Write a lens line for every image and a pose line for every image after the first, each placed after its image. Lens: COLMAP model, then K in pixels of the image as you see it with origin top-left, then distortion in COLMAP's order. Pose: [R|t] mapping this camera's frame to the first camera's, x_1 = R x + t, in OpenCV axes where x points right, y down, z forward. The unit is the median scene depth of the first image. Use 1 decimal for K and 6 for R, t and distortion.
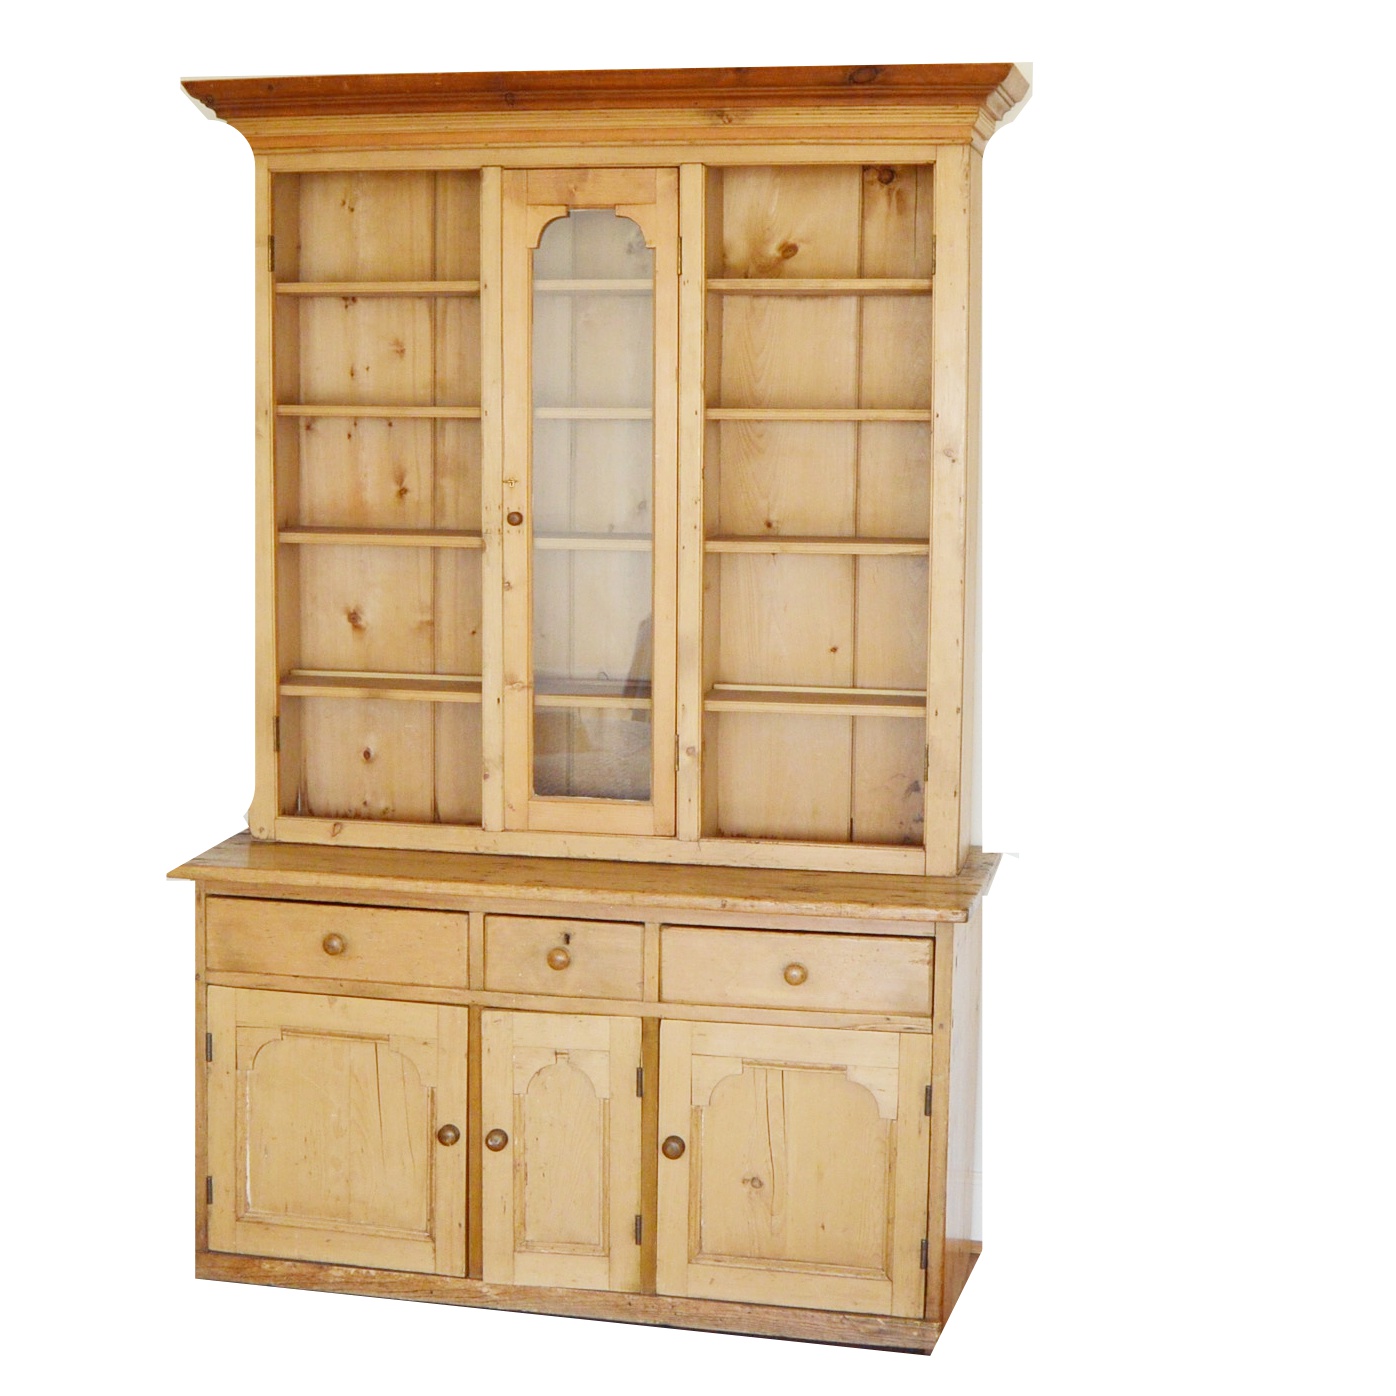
lens RADIAL K [[2289.6, 0, 677.0], [0, 2289.6, 673.0], [0, 0, 1]] dist [-0.093368, 0.000000]
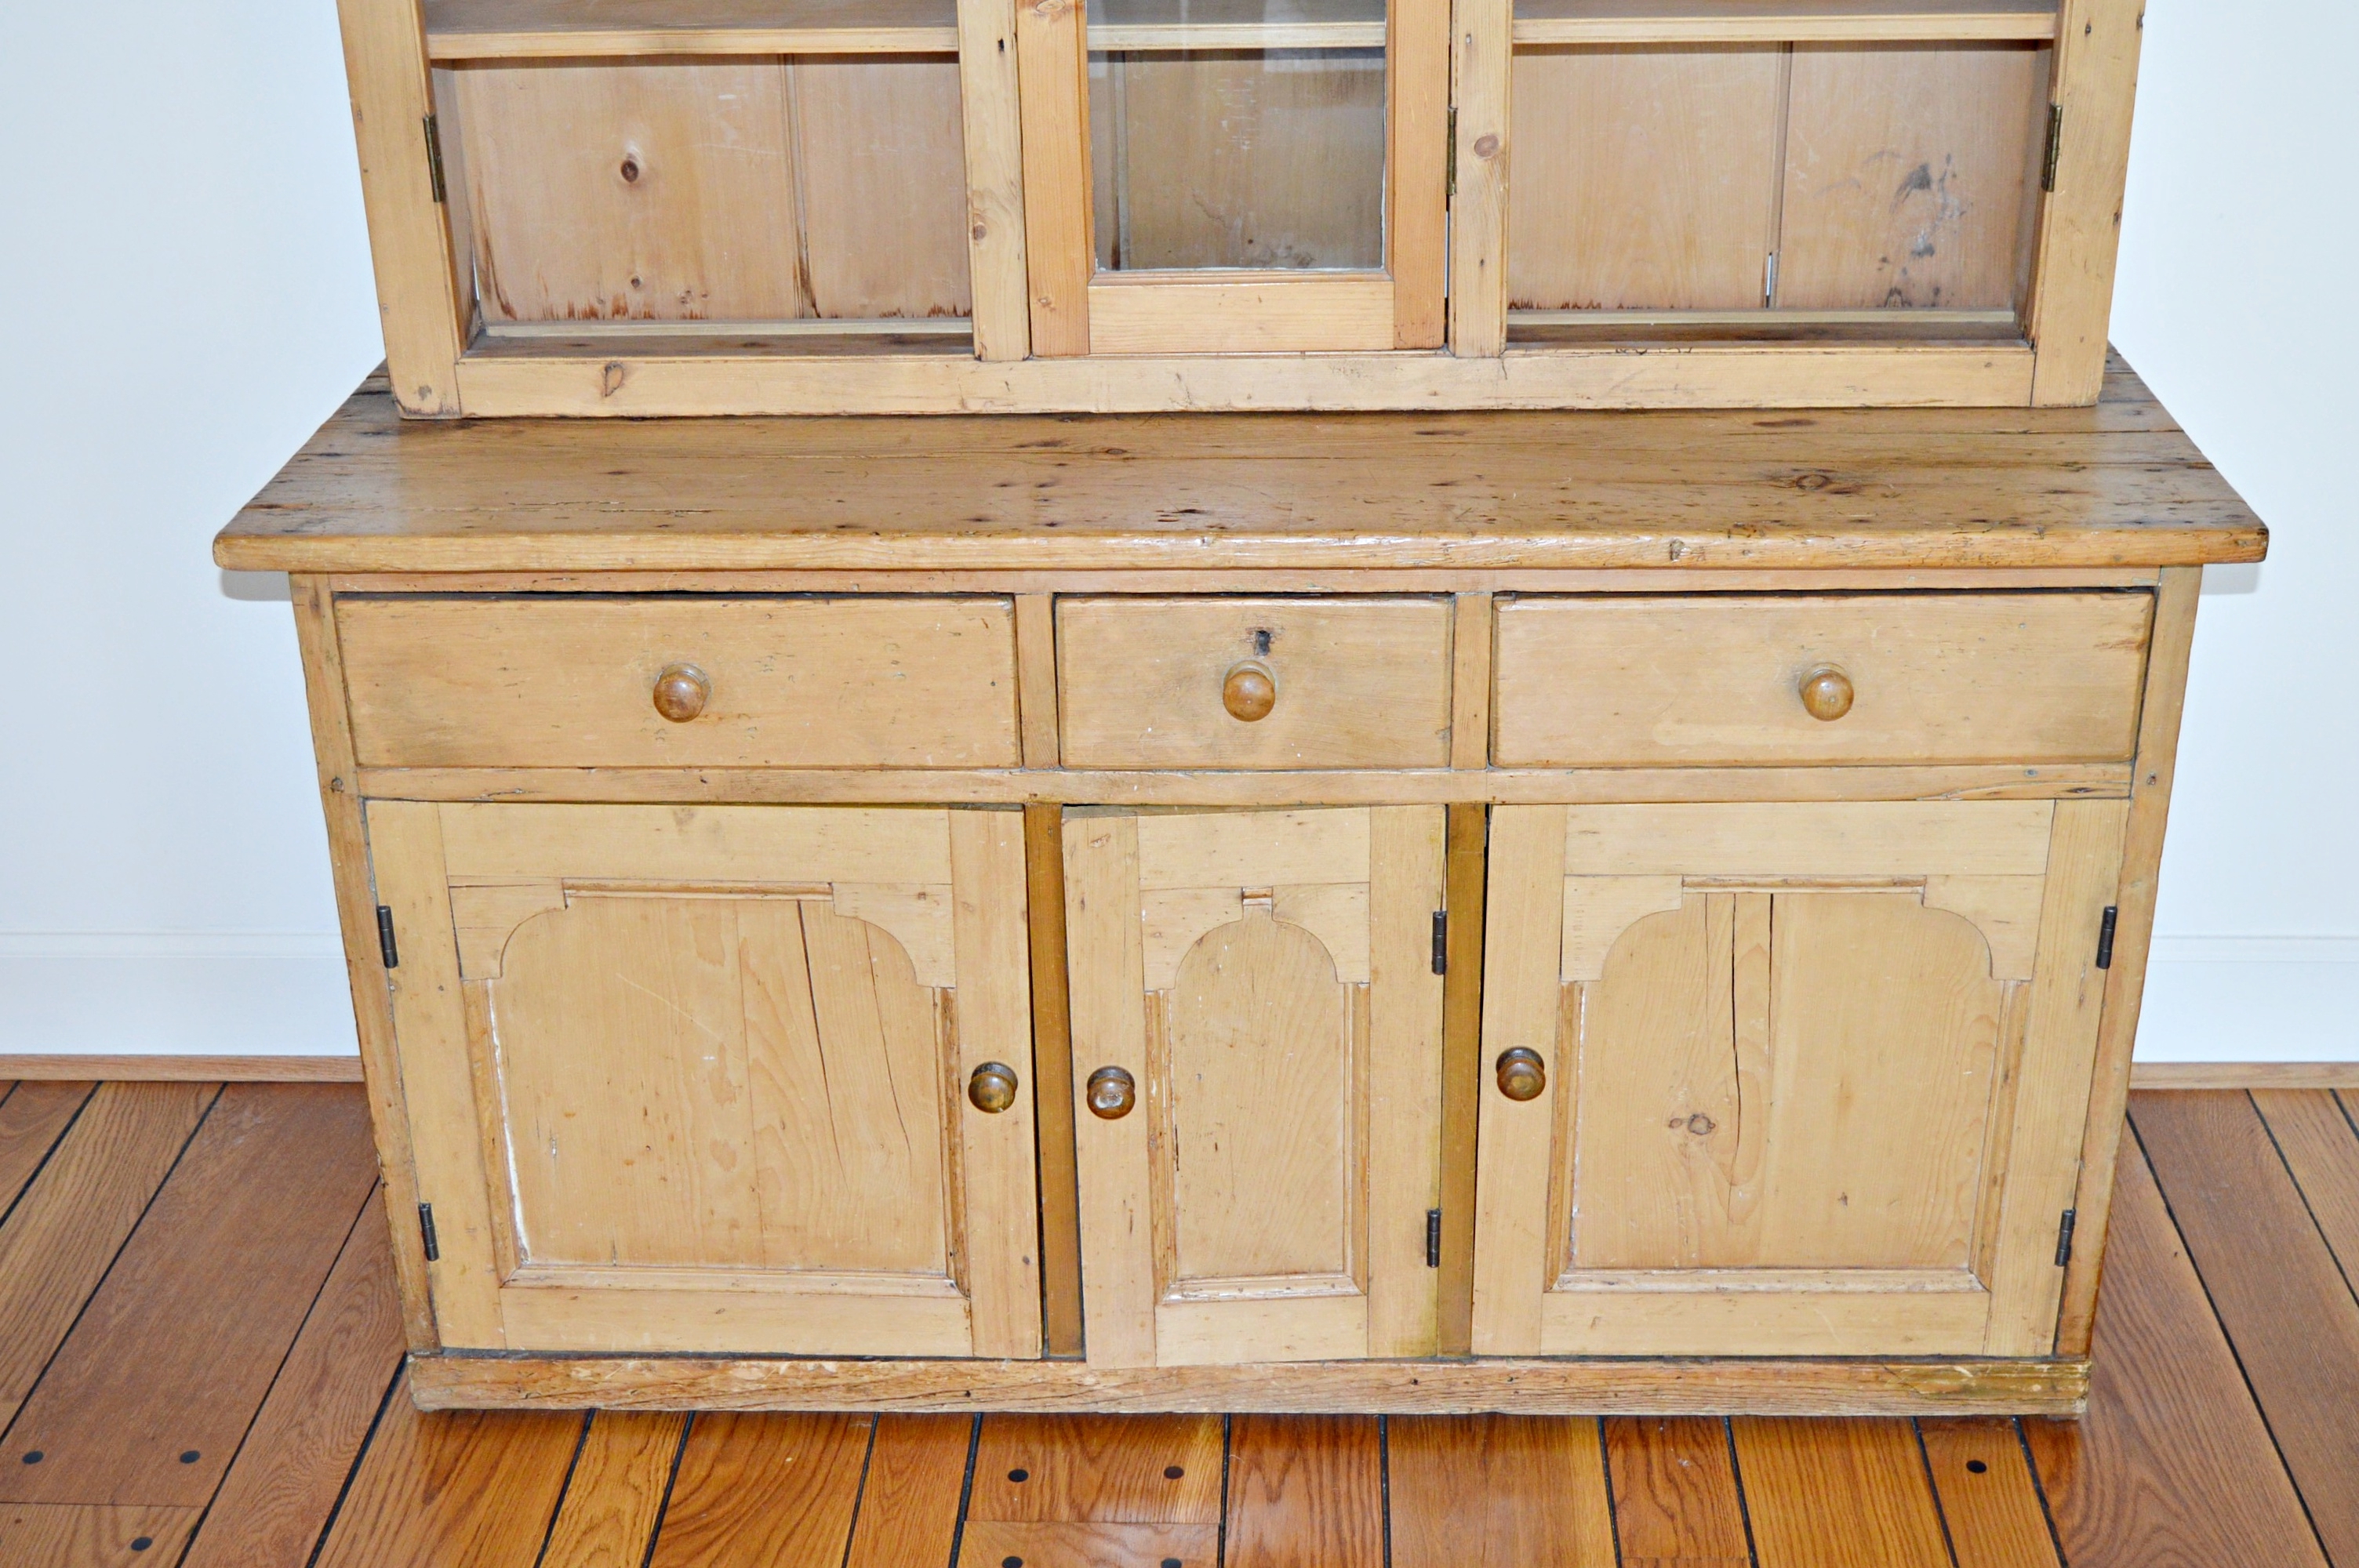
lens RADIAL K [[2892.5, 0, 1215.1], [0, 2892.5, 766.6], [0, 0, 1]] dist [-0.055858, 0.000000]
pose [[0.981965, -0.102790, 0.158680, -0.138897], [0.045637, 0.943344, 0.328664, -0.034337], [-0.183473, -0.315495, 0.931021, 0.493808]]
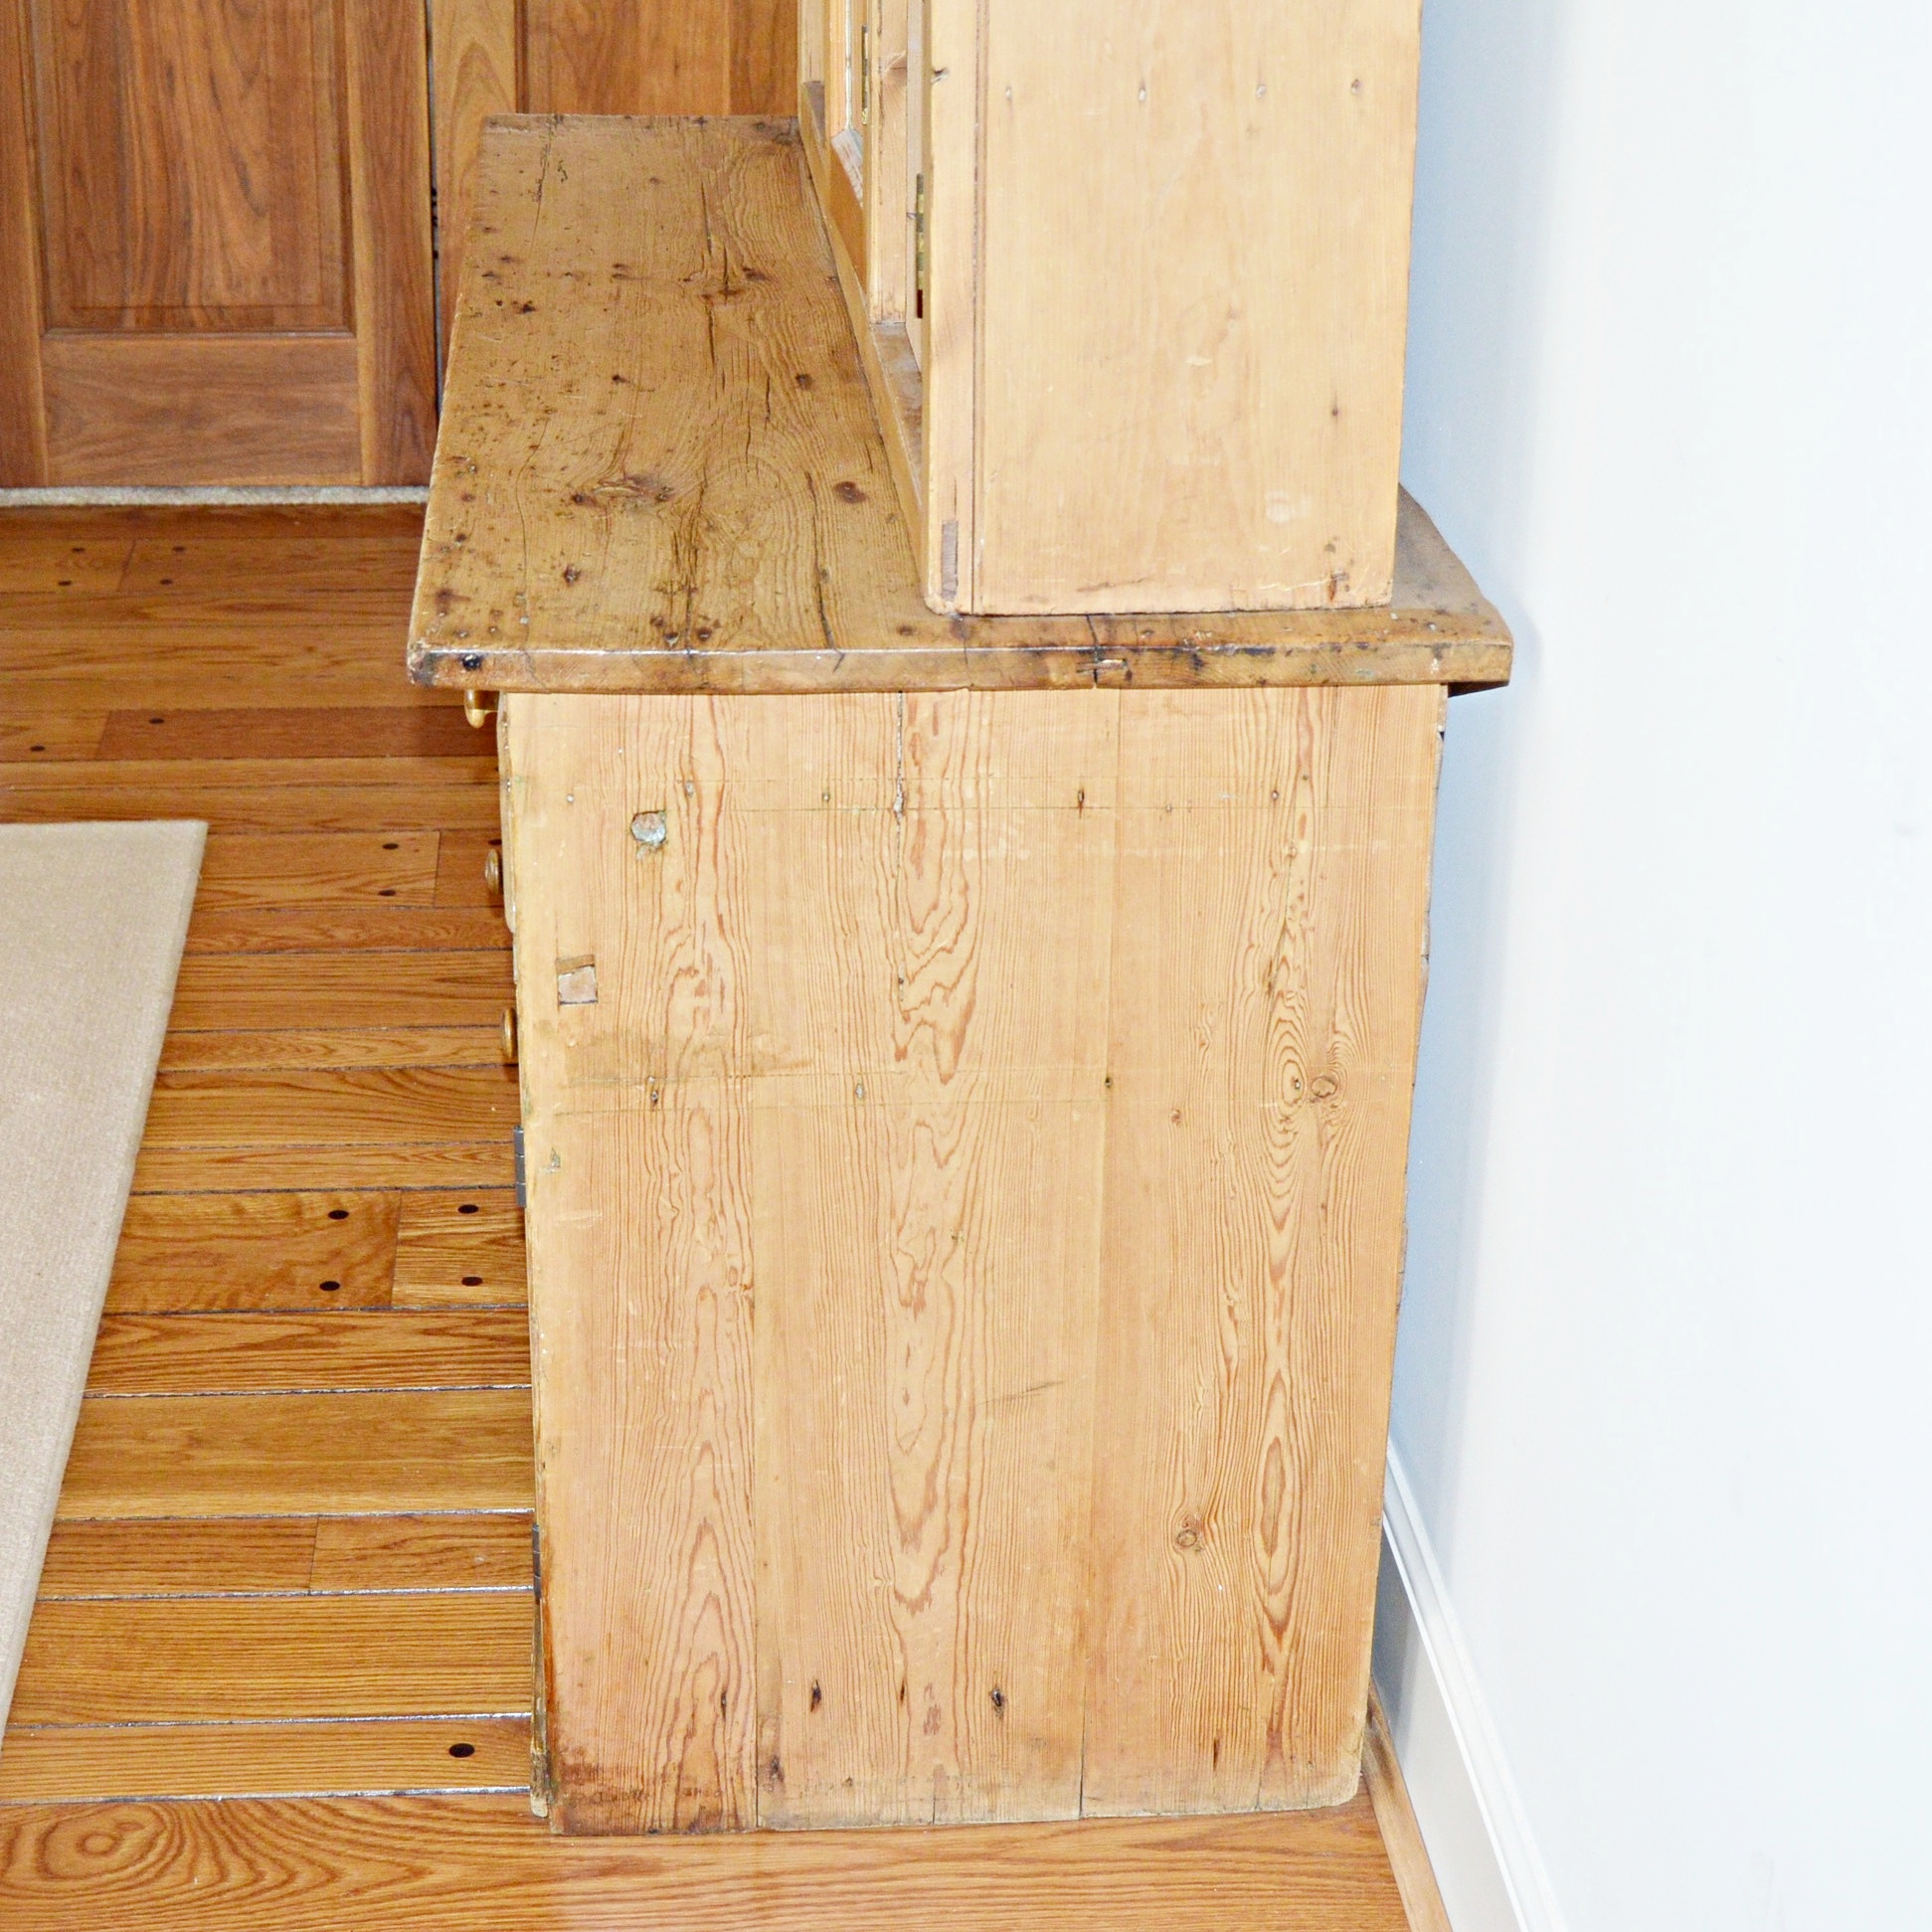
lens RADIAL K [[3933.2, 0, 965.5], [0, 3933.2, 967.8], [0, 0, 1]] dist [-0.087071, 0.000000]
pose [[0.299022, 0.376352, -0.876895, 0.610623], [-0.115077, 0.926456, 0.358382, -0.058960], [0.947282, -0.006253, 0.320340, 0.828683]]
